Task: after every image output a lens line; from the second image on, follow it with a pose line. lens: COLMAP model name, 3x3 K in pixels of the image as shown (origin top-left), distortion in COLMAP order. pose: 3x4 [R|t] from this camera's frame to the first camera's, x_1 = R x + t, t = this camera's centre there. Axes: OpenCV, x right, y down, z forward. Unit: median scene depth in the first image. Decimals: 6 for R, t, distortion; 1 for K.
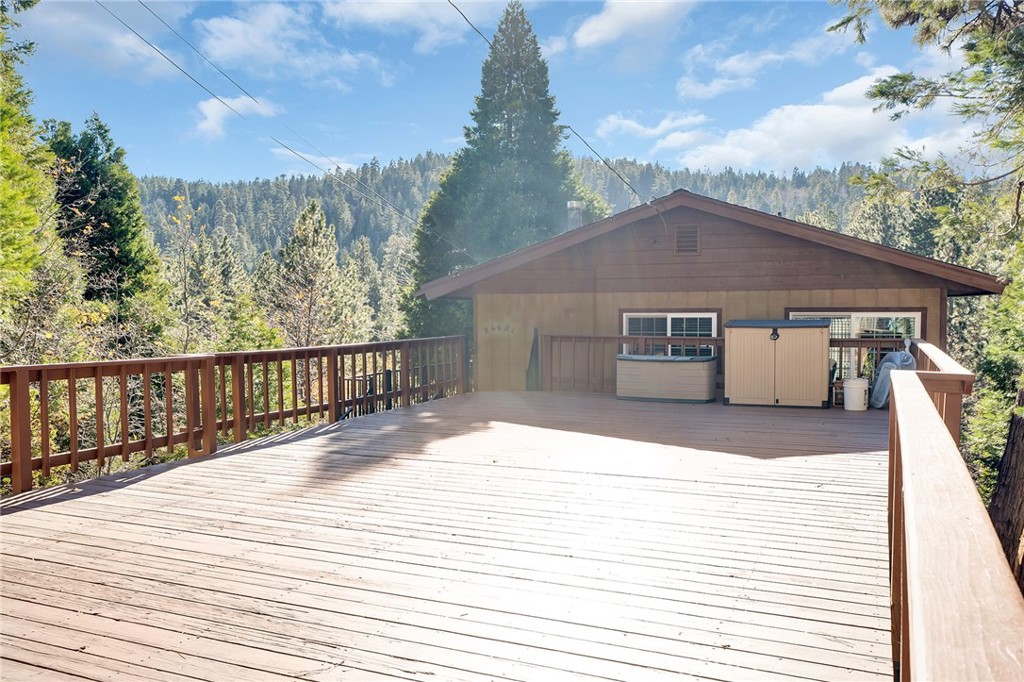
lens RADIAL K [[841.3, 0, 512.0], [0, 841.3, 341.0], [0, 0, 1]] dist [-0.011523, 0.054180]
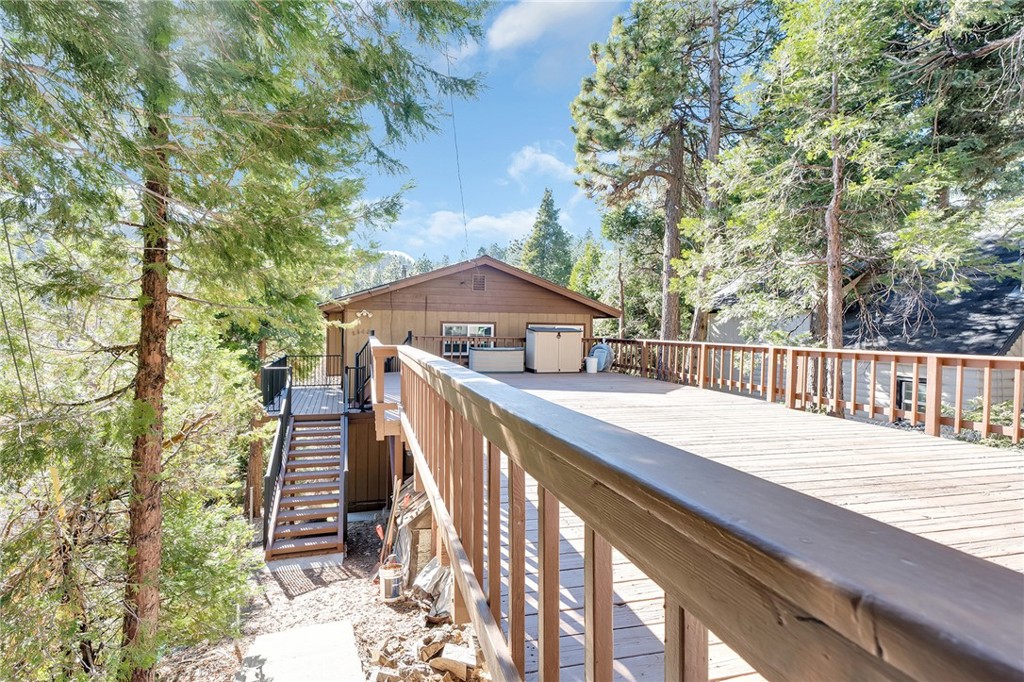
lens RADIAL K [[479.2, 0, 483.4], [0, 479.2, 335.4], [0, 0, 1]] dist [0.001381, 0.000226]
pose [[0.783456, 0.003896, 0.621435, -0.463585], [0.004979, 0.999909, -0.012546, 0.004111], [-0.621427, 0.012924, 0.783365, 0.207596]]
